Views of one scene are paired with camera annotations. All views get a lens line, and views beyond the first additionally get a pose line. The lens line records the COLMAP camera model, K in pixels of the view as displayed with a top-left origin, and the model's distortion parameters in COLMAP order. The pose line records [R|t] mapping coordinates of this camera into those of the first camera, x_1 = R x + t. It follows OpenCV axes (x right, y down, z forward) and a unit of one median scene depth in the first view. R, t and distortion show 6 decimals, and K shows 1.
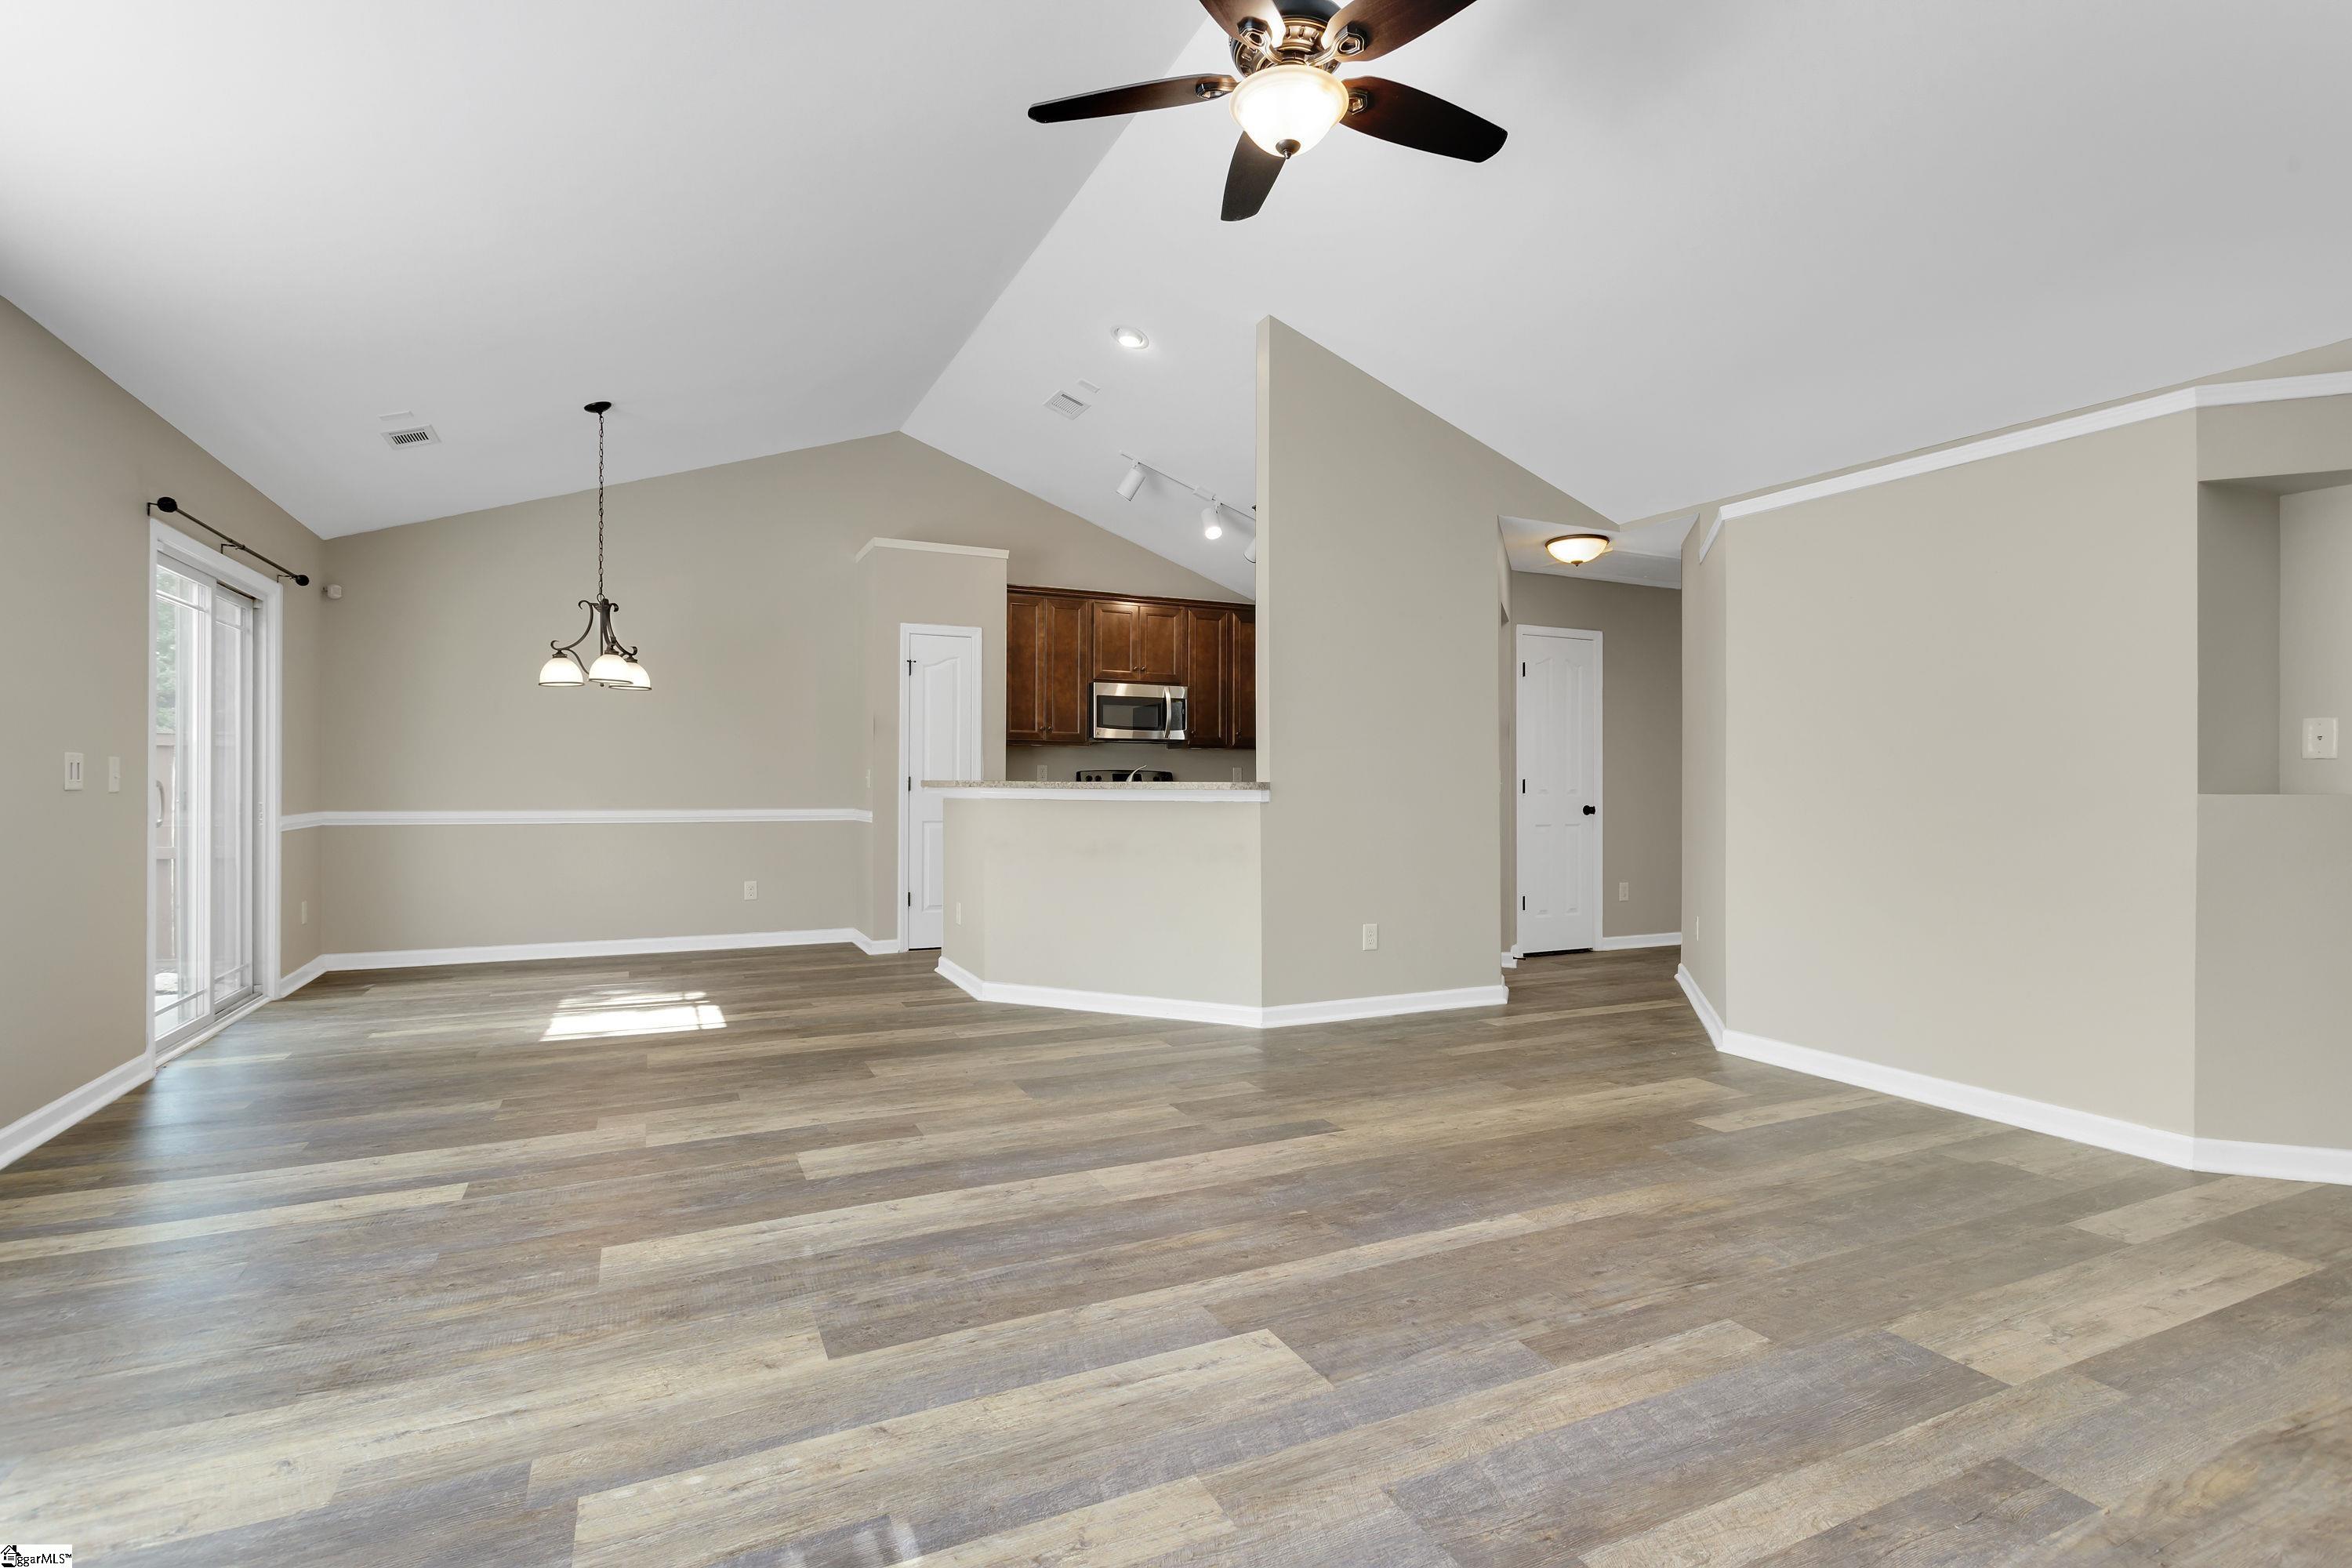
lens RADIAL K [[1117.6, 0, 1160.0], [0, 1117.6, 779.0], [0, 0, 1]] dist [0.000756, 0.001534]
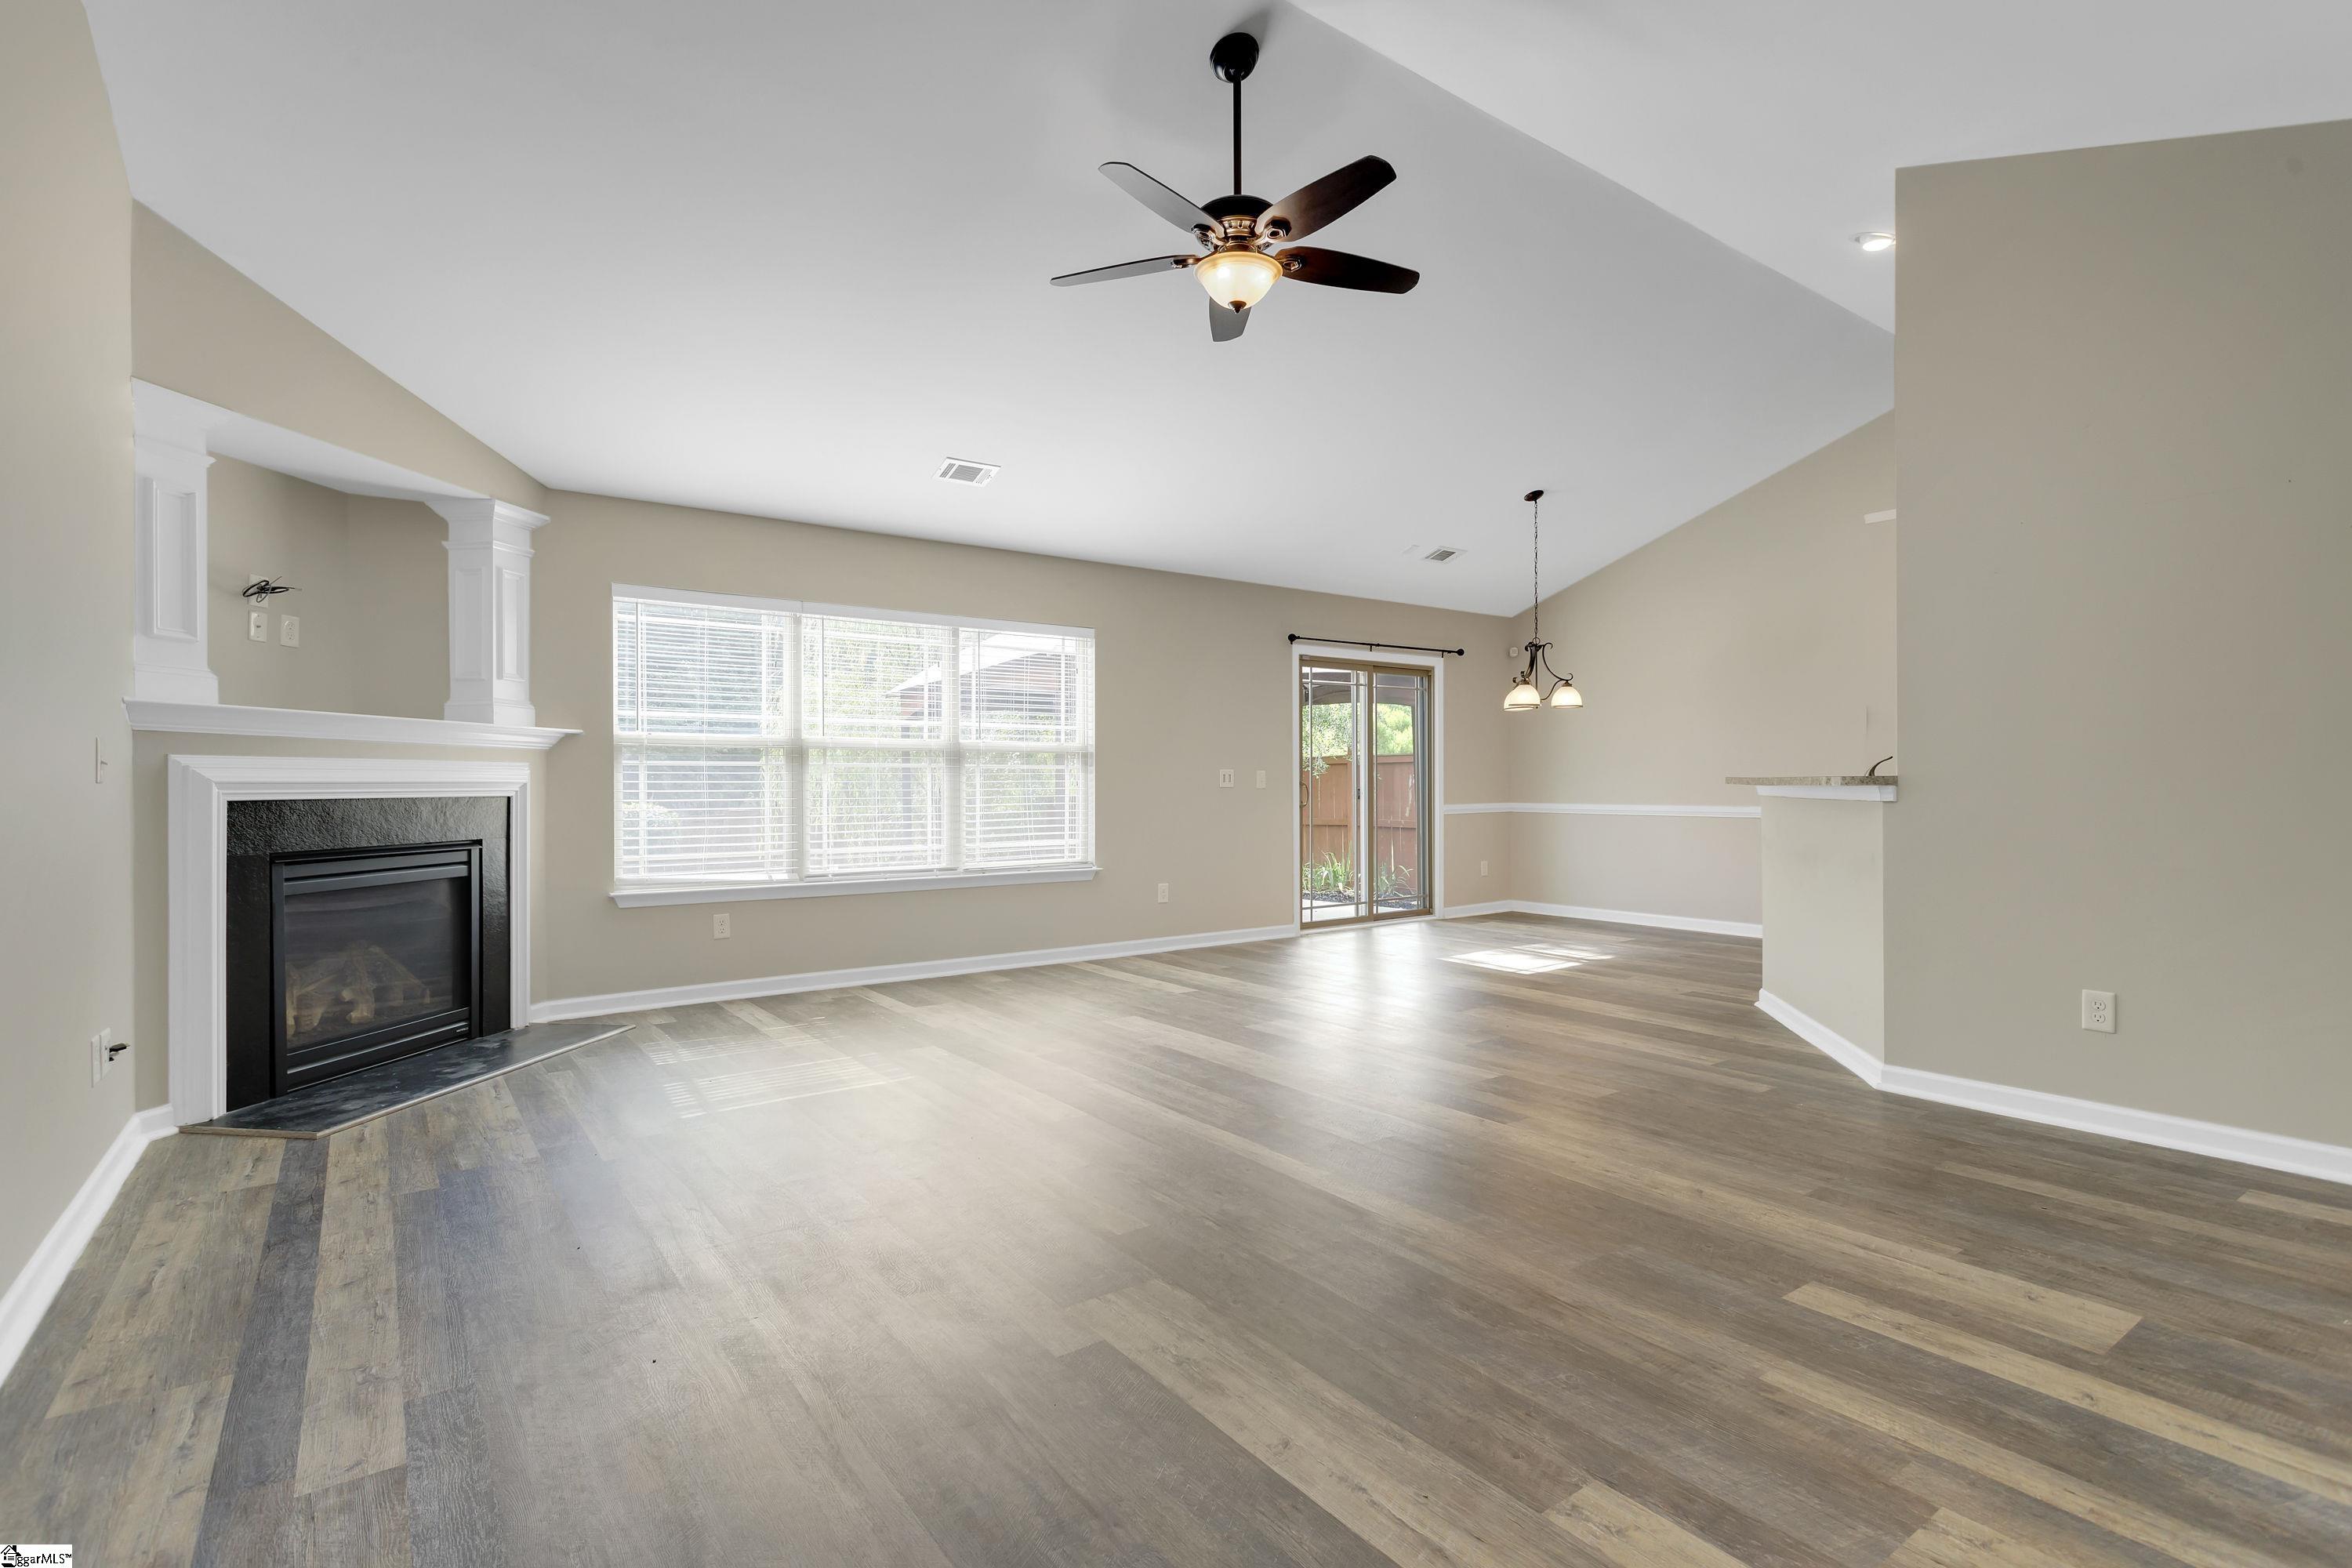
lens RADIAL K [[1117.6, 0, 1160.0], [0, 1117.6, 779.0], [0, 0, 1]] dist [0.000756, 0.001534]
pose [[0.171194, -0.009148, -0.985195, 1.054518], [0.010163, 0.999920, -0.007519, 0.007961], [0.985185, -0.008726, 0.171274, 0.502254]]
